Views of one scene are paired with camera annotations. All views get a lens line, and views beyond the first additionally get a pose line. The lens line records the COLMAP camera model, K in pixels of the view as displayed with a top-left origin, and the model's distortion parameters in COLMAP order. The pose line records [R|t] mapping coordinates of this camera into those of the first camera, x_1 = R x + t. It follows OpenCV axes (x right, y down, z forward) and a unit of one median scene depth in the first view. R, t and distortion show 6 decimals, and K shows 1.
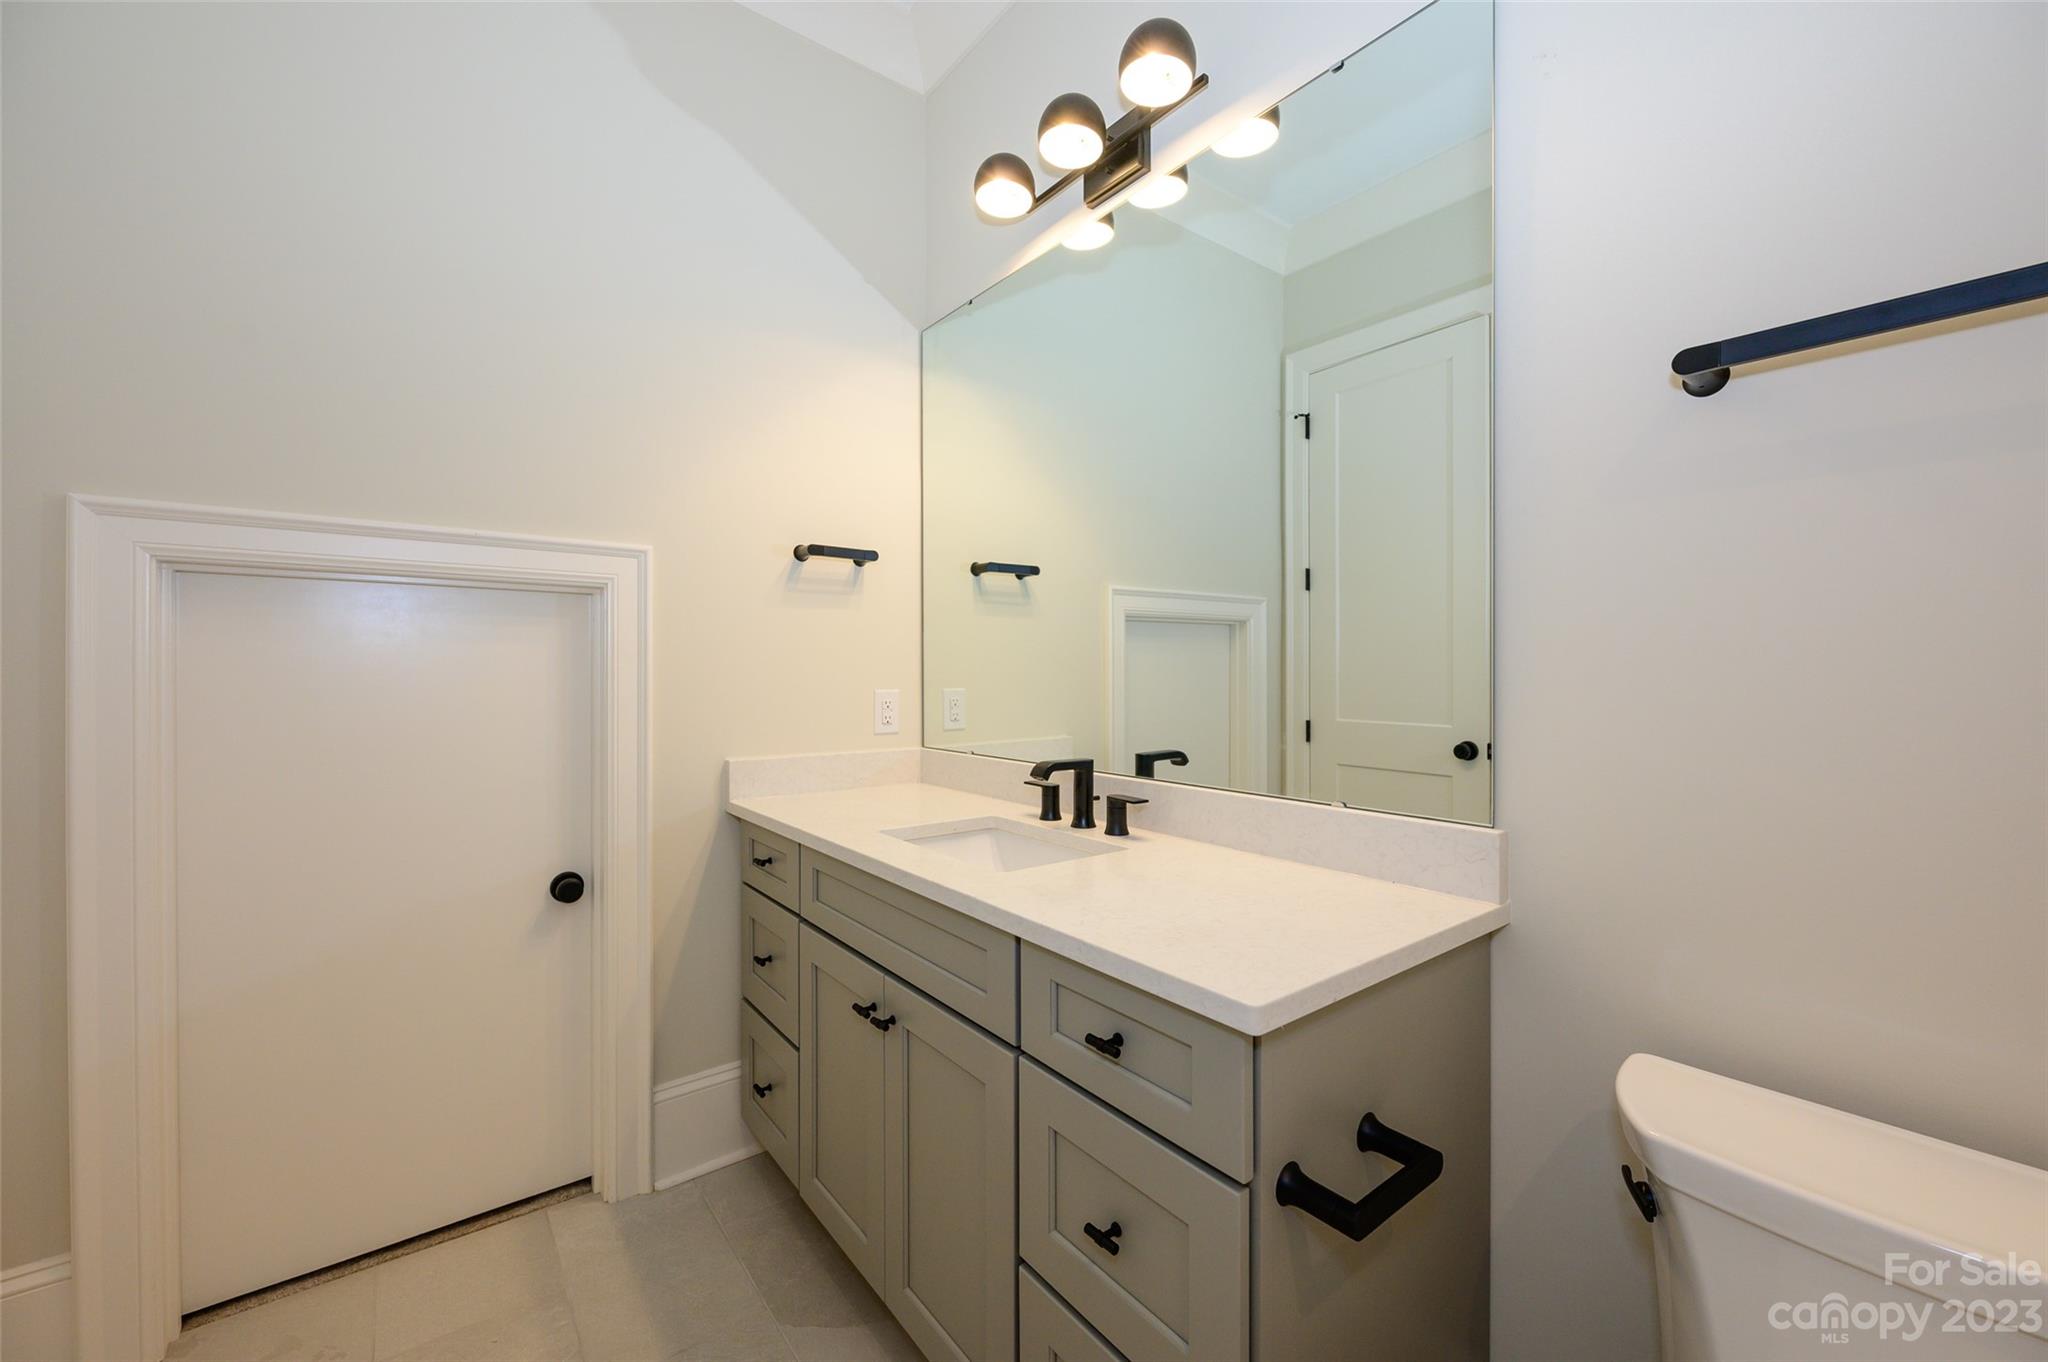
lens RADIAL K [[797.0, 0, 1024.0], [0, 797.0, 681.0], [0, 0, 1]] dist [0.001255, 0.000185]
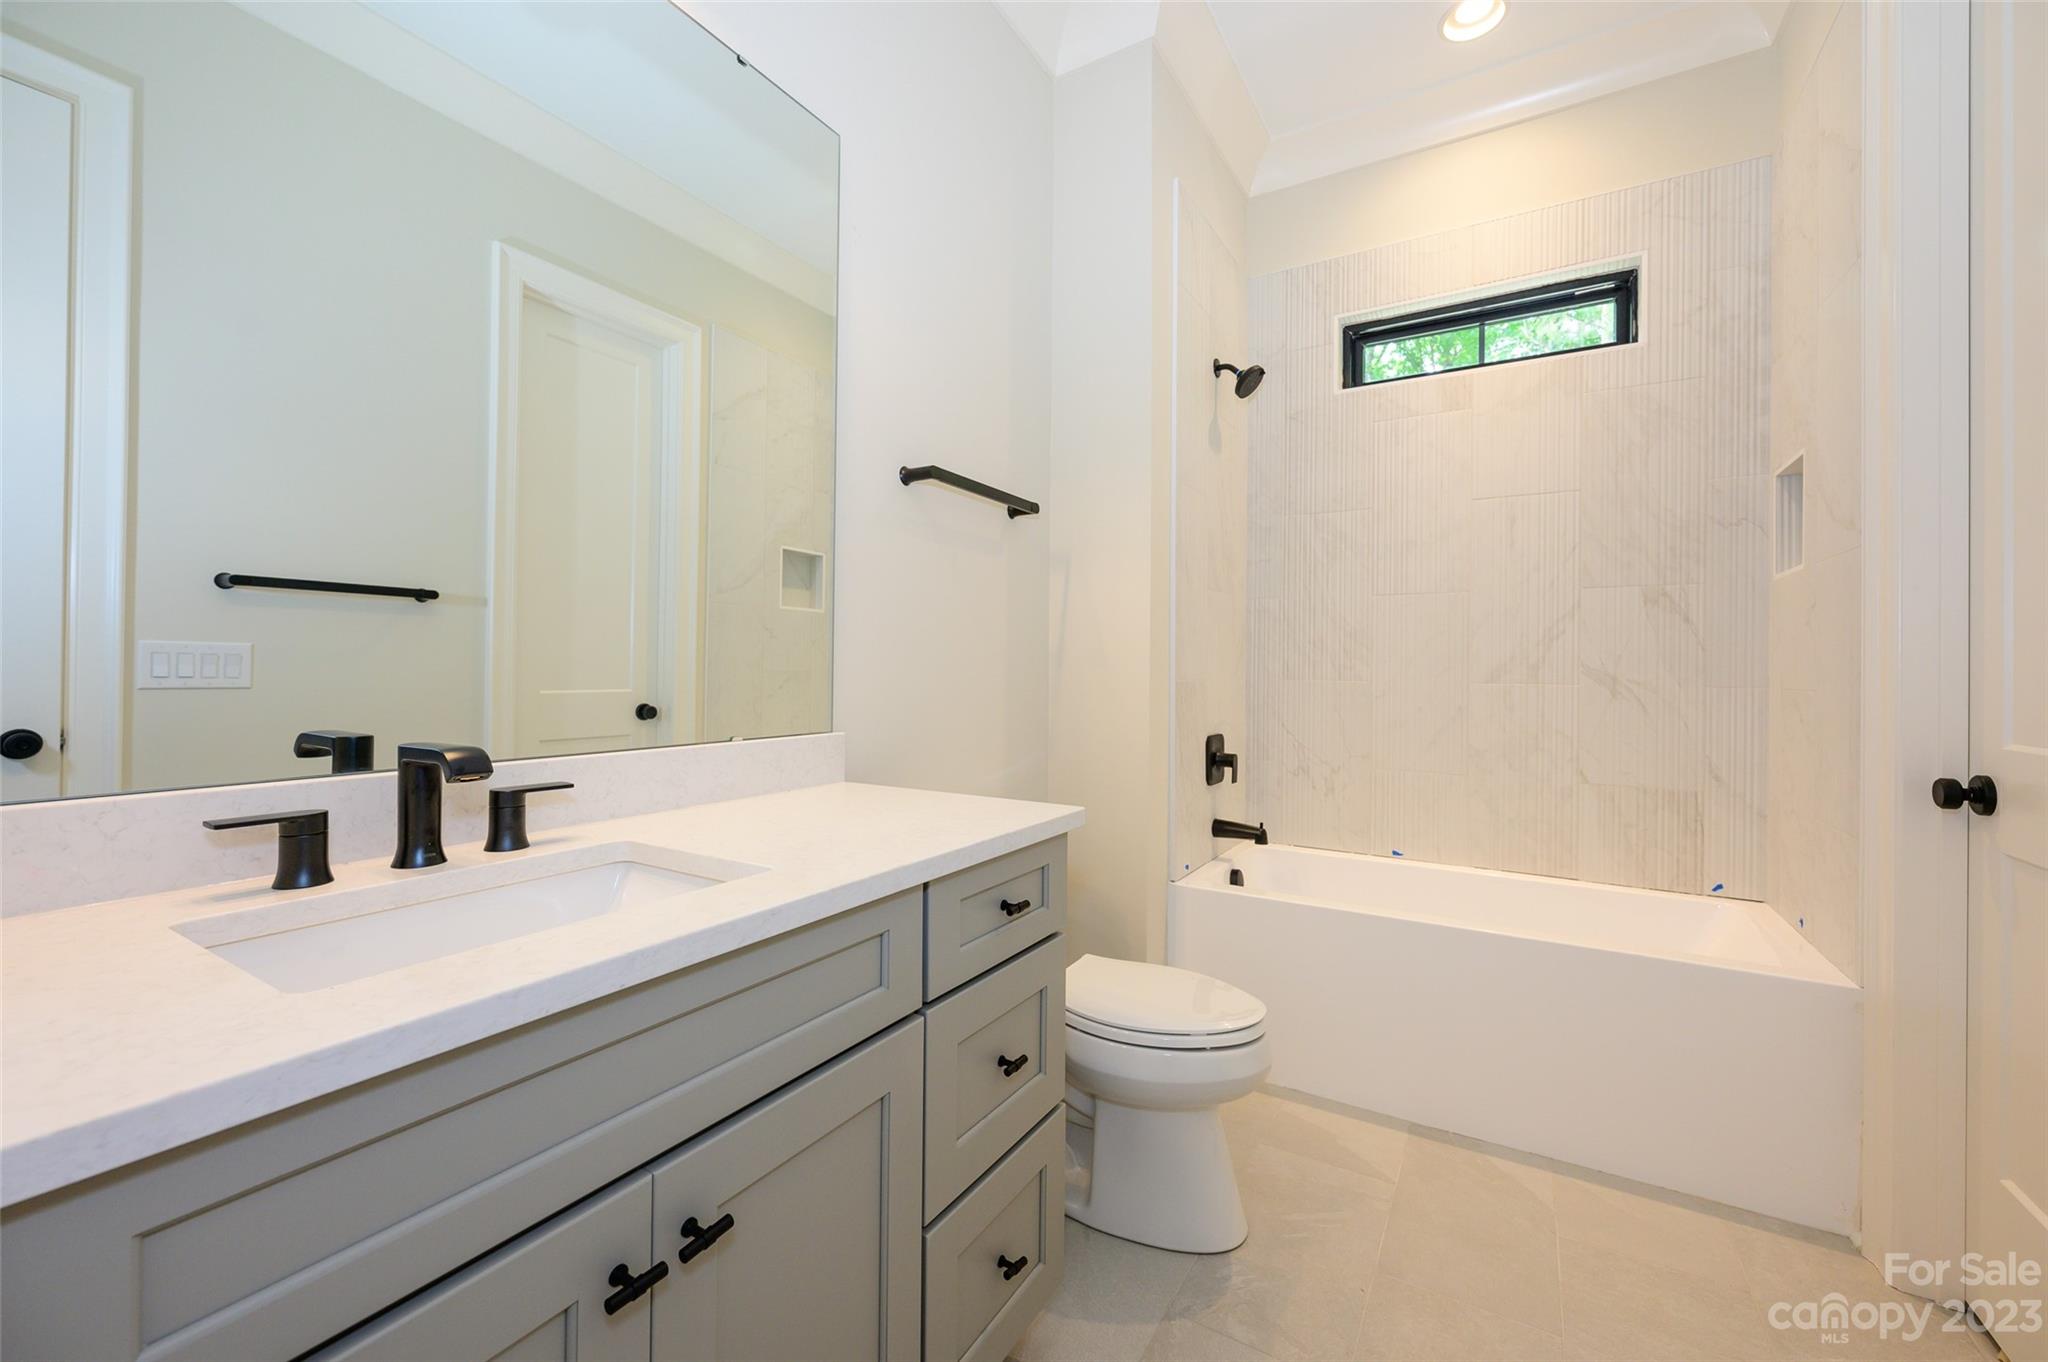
lens RADIAL K [[797.0, 0, 1024.0], [0, 797.0, 681.0], [0, 0, 1]] dist [0.001255, 0.000185]
pose [[-0.358823, -0.009932, 0.933353, -0.659303], [0.002598, 0.999929, 0.011639, 0.055630], [-0.933402, 0.006601, -0.358772, 0.888341]]
